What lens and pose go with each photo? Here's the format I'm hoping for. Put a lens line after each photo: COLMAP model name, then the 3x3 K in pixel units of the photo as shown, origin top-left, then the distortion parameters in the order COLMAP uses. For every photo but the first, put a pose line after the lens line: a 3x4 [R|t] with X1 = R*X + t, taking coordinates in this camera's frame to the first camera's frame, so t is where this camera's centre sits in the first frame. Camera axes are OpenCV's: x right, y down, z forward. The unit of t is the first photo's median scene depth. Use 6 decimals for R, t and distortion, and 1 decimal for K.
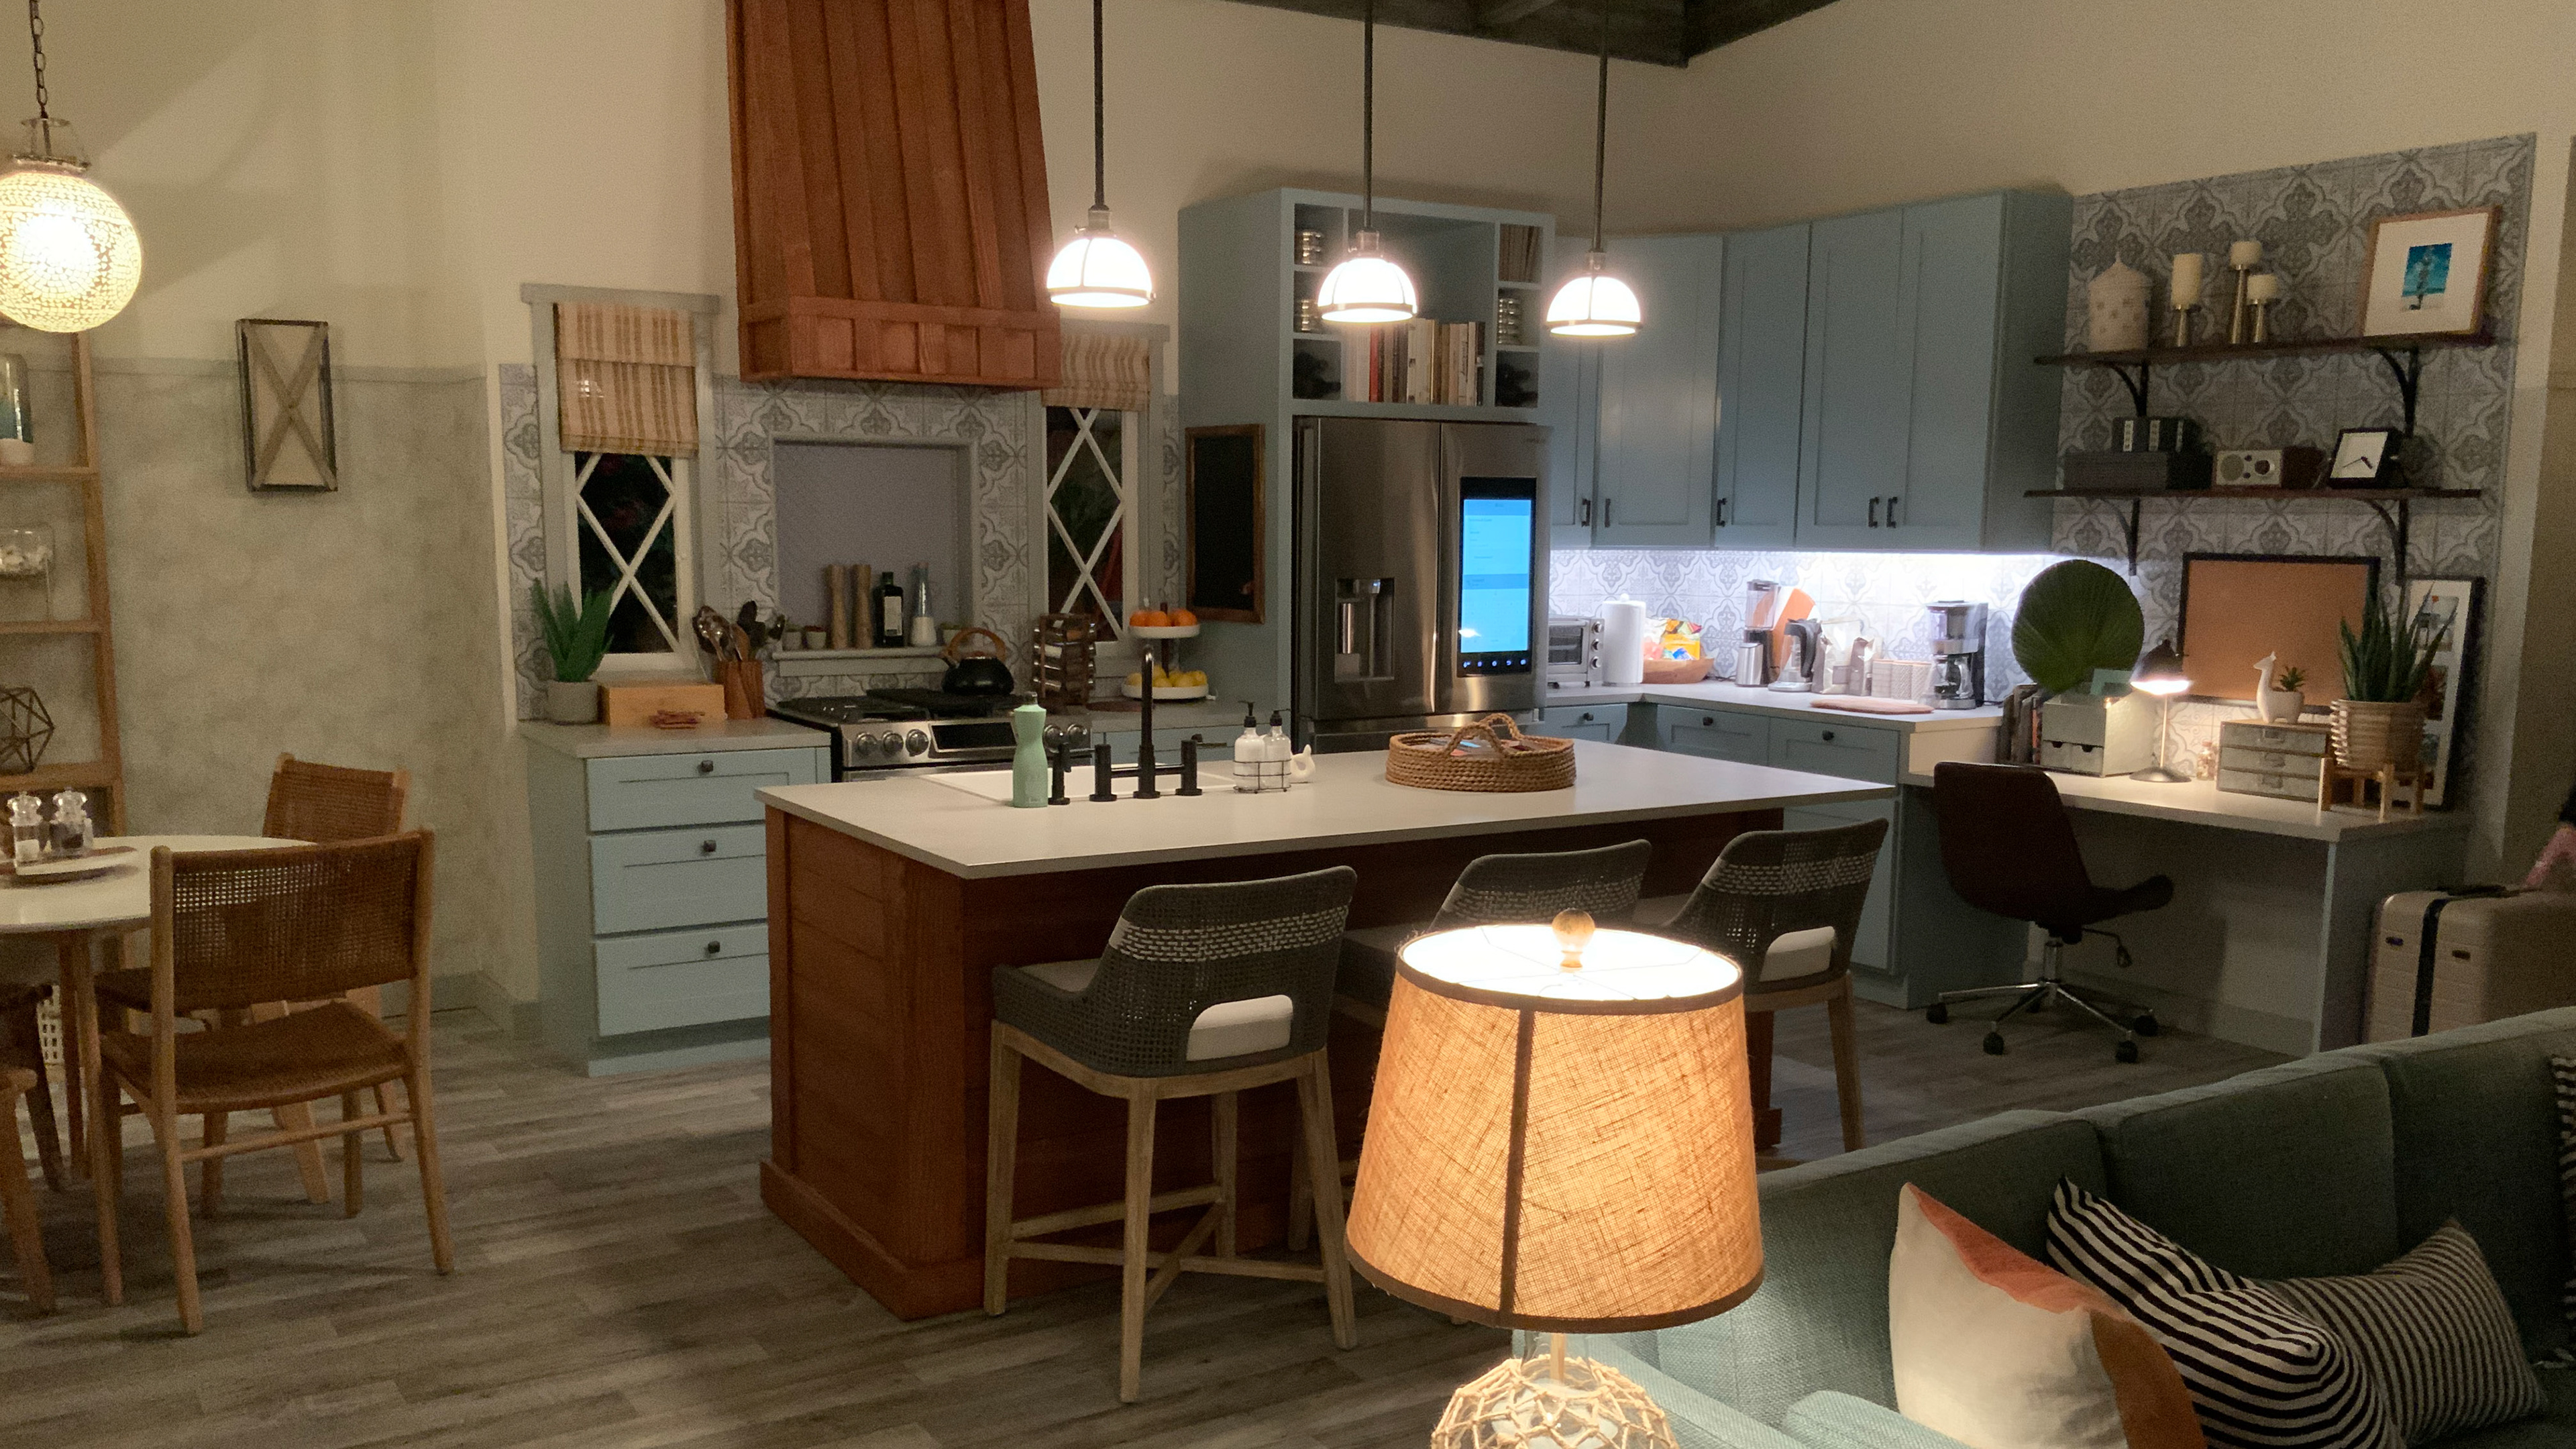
lens RADIAL K [[2155.3, 0, 1311.6], [0, 2155.3, 712.5], [0, 0, 1]] dist [0.075793, -0.181641]
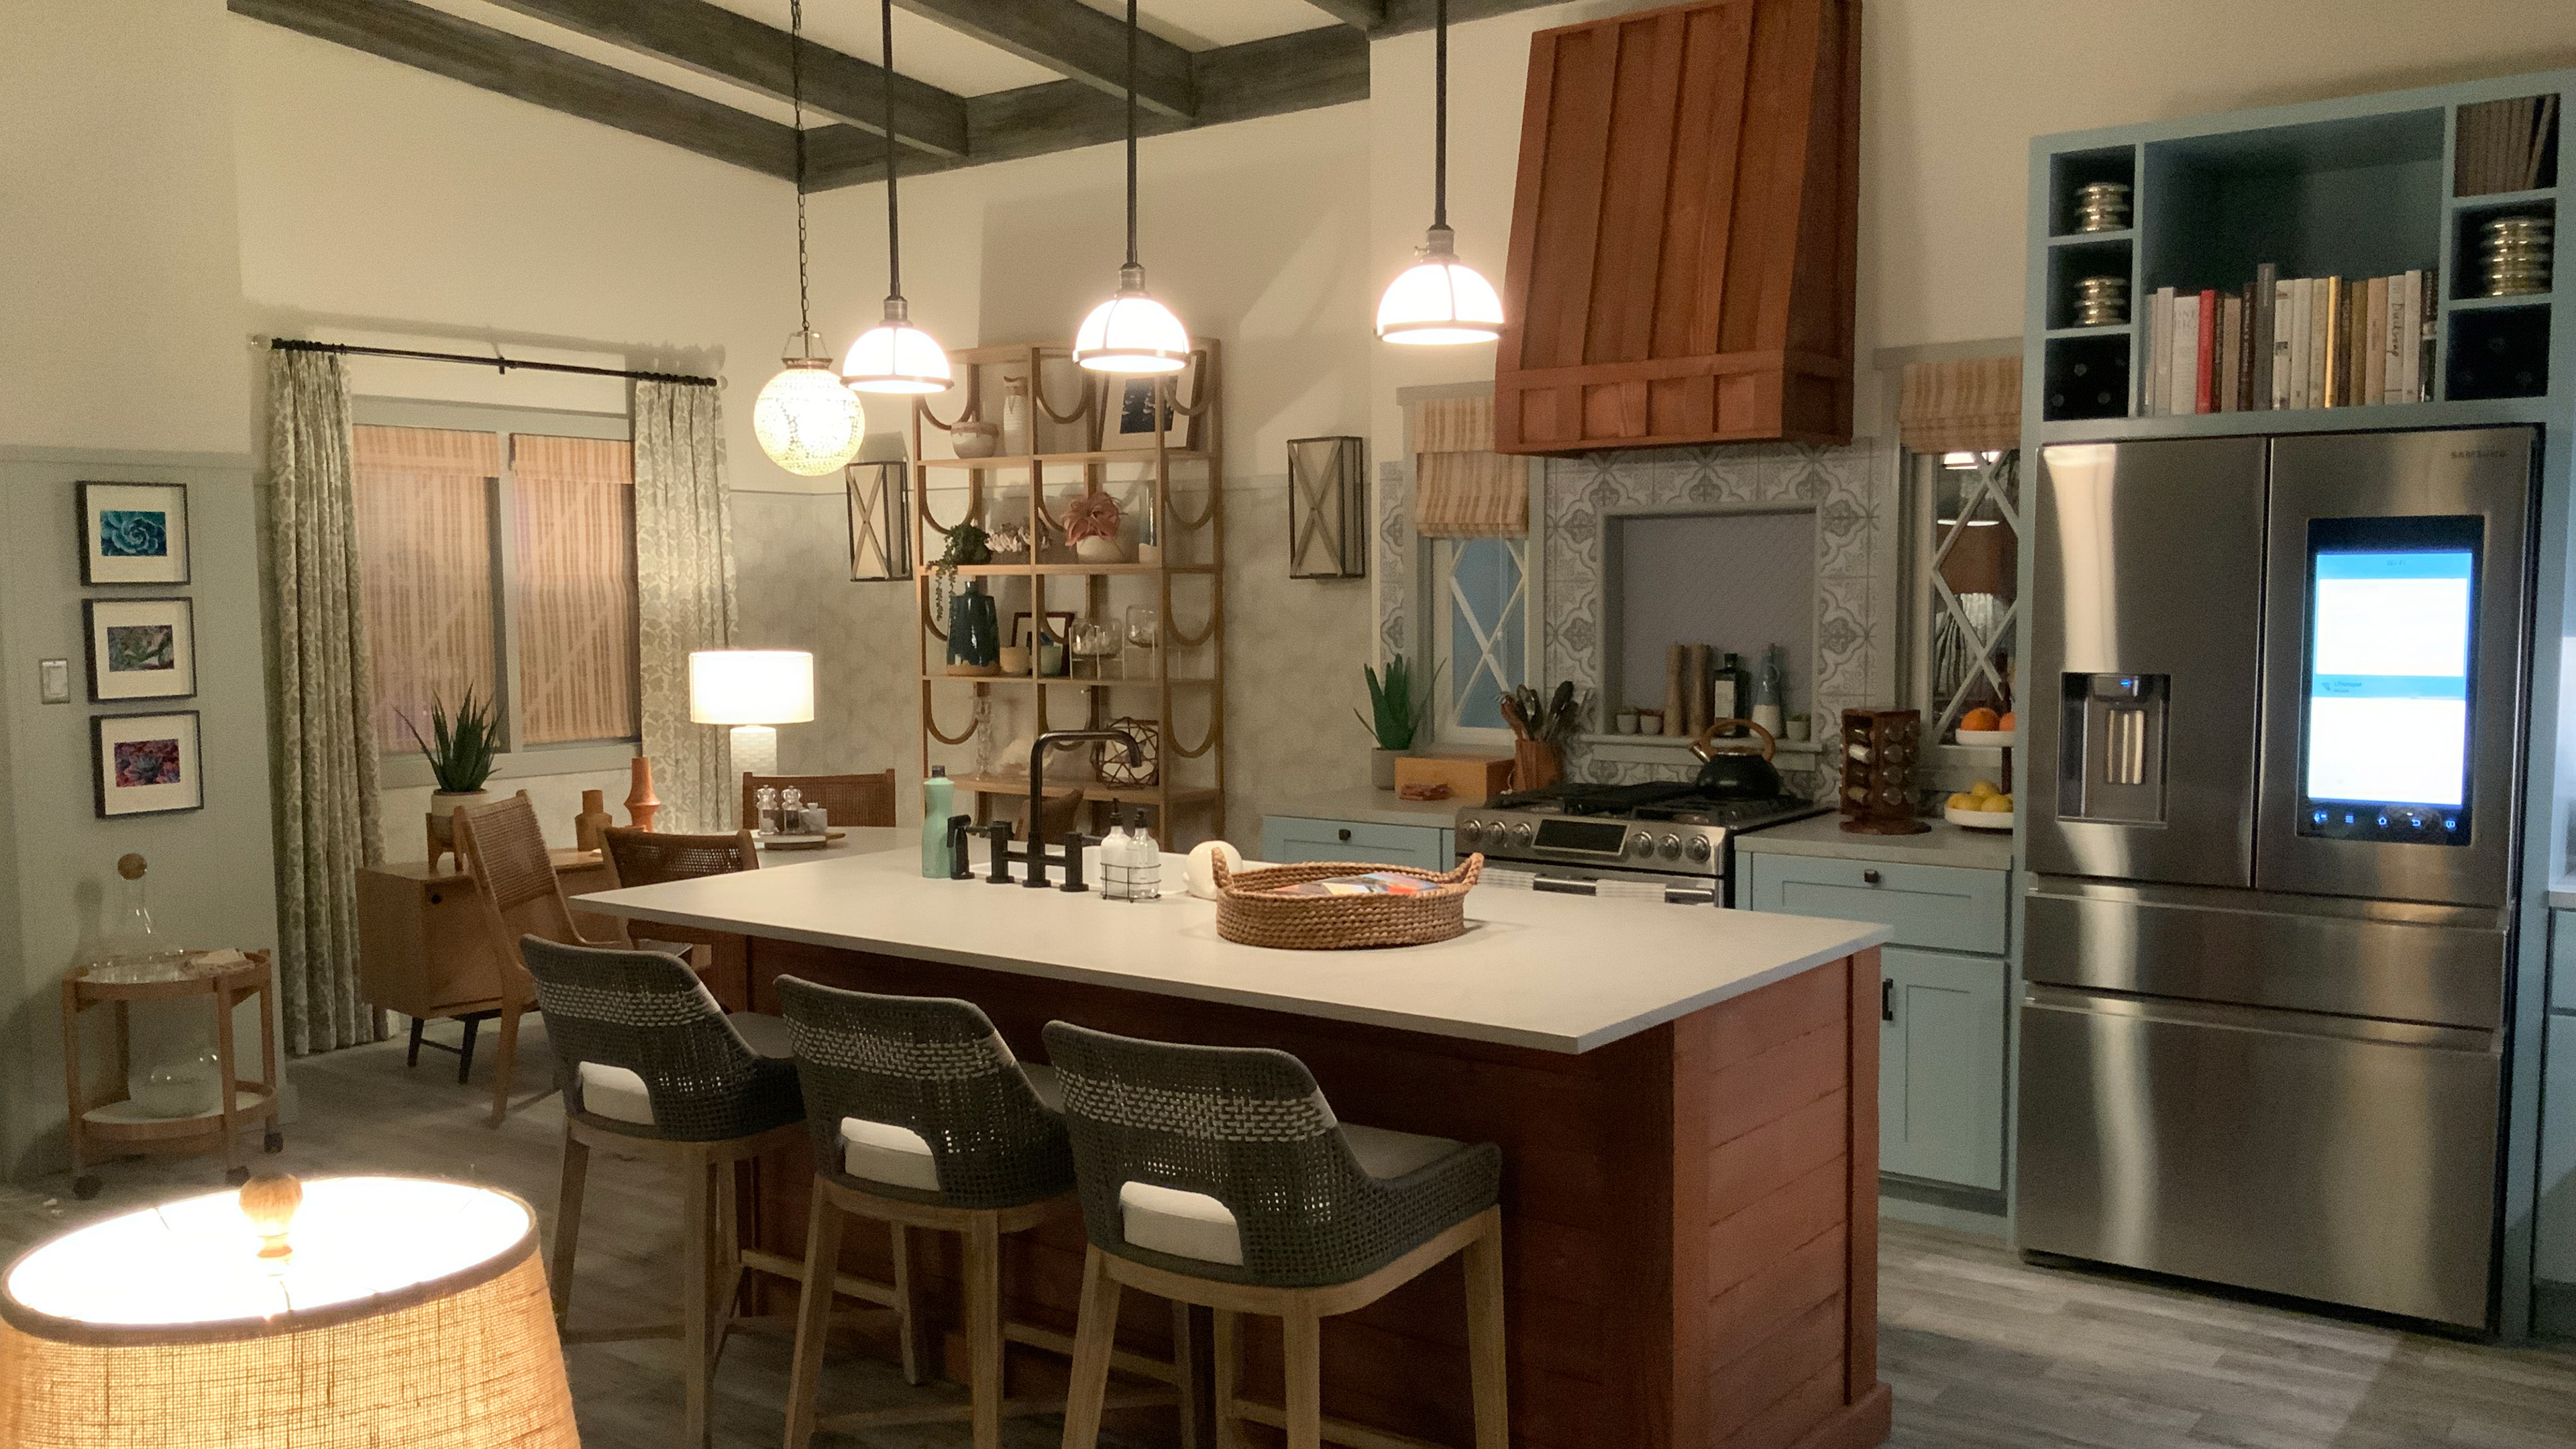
lens RADIAL K [[2155.3, 0, 1309.5], [0, 2155.3, 728.6], [0, 0, 1]] dist [0.075793, -0.181641]
pose [[0.324493, 0.049487, -0.944593, 0.732900], [-0.074193, 0.996885, 0.026740, -0.055207], [0.942974, 0.061405, 0.327153, 0.664268]]
